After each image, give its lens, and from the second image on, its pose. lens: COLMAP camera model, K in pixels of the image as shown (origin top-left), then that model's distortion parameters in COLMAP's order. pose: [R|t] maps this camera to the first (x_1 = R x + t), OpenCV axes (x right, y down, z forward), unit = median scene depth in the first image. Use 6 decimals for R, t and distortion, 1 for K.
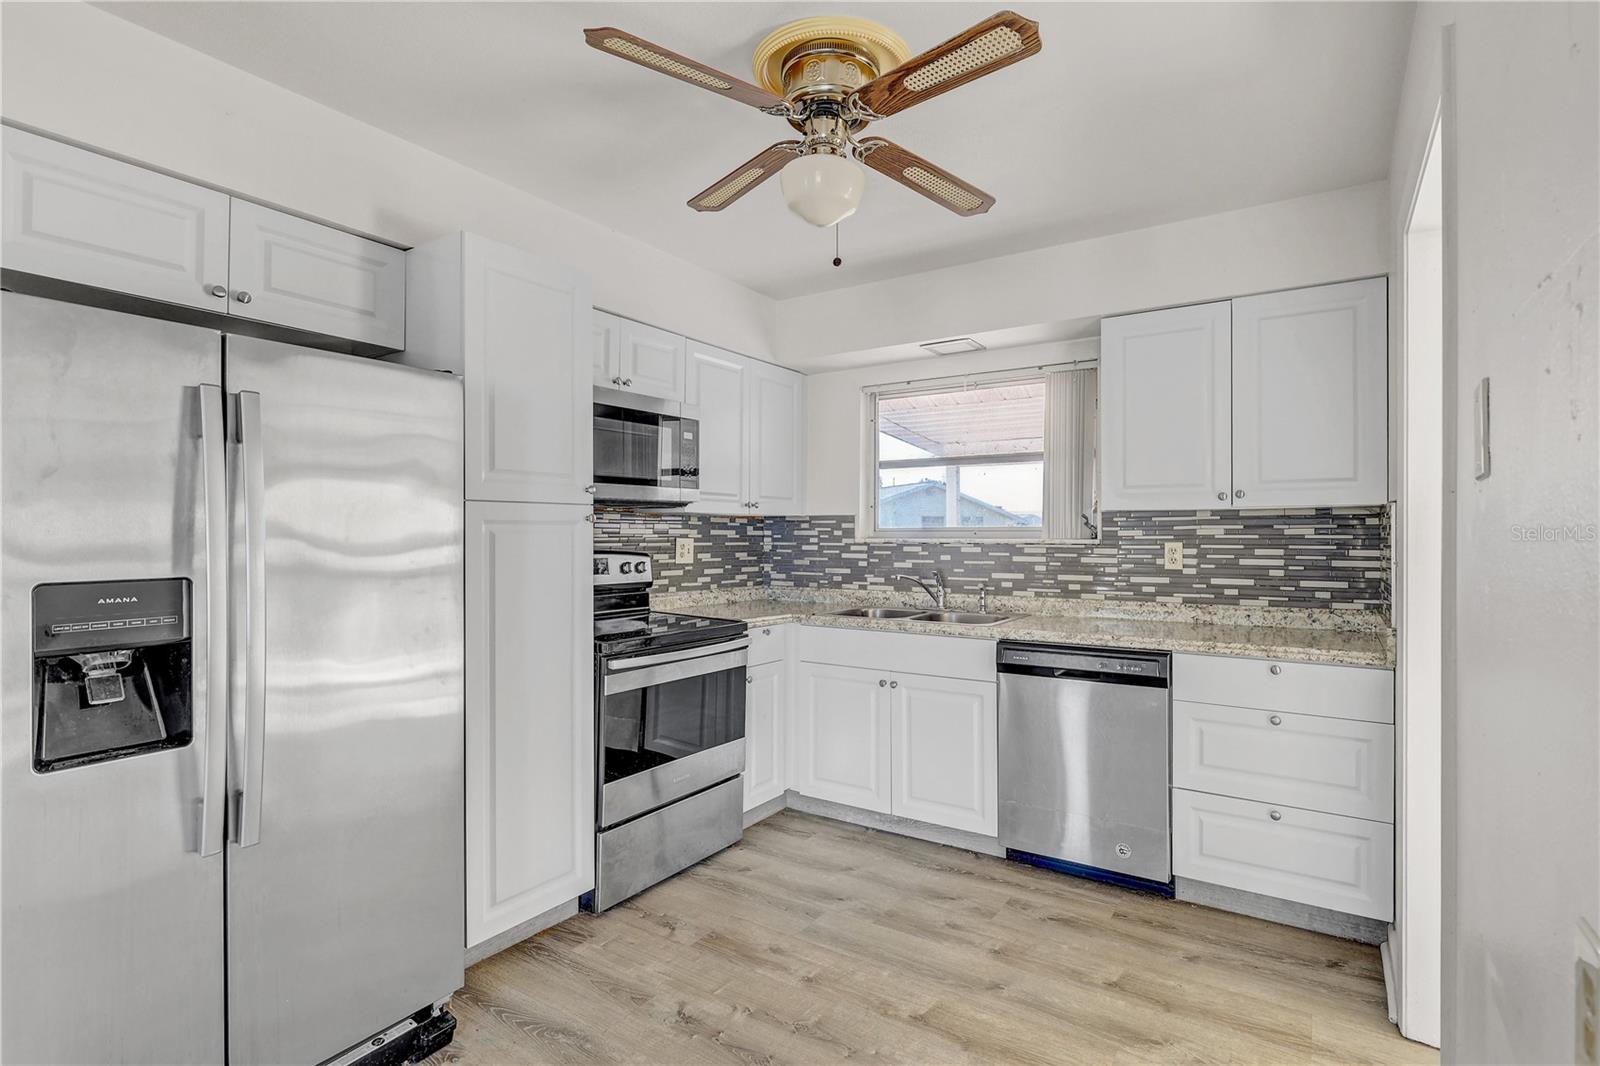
lens RADIAL K [[773.0, 0, 817.1], [0, 773.0, 531.3], [0, 0, 1]] dist [-0.008118, -0.000433]
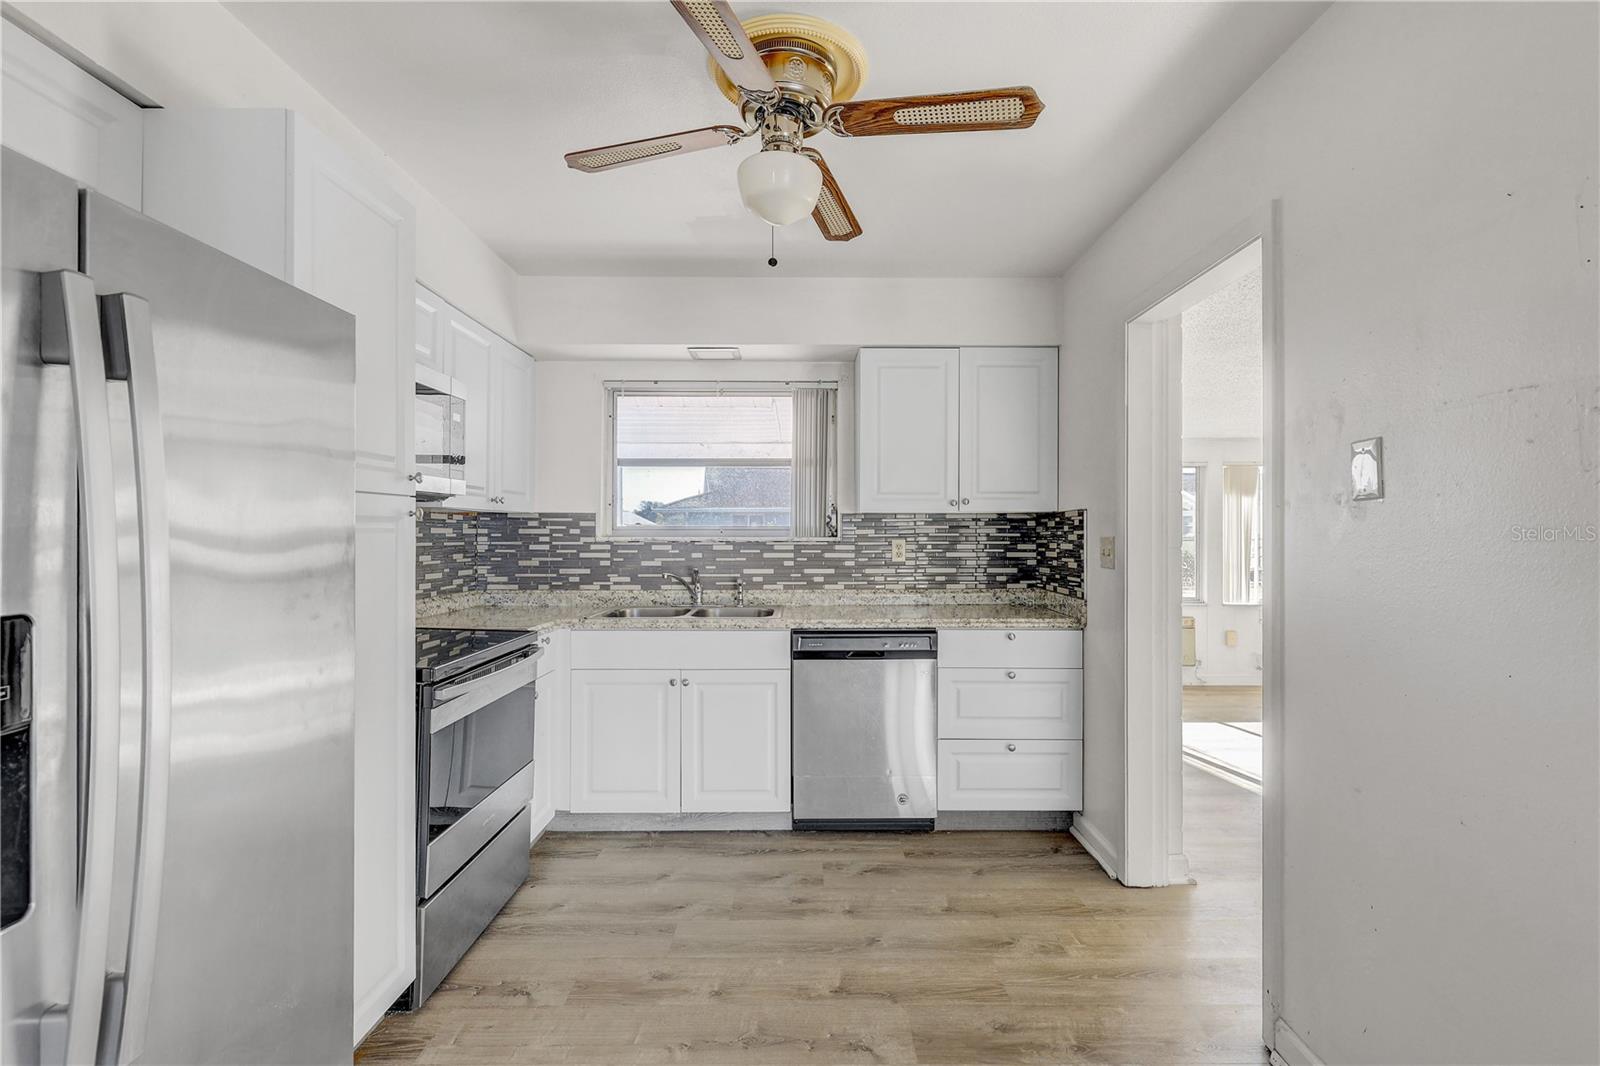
lens RADIAL K [[732.0, 0, 805.4], [0, 732.0, 526.9], [0, 0, 1]] dist [0.000179, -0.002589]
pose [[0.834648, 0.004244, 0.550768, -0.320510], [-0.002382, 0.999989, -0.004097, -0.000697], [-0.550779, 0.002107, 0.834649, 0.127652]]
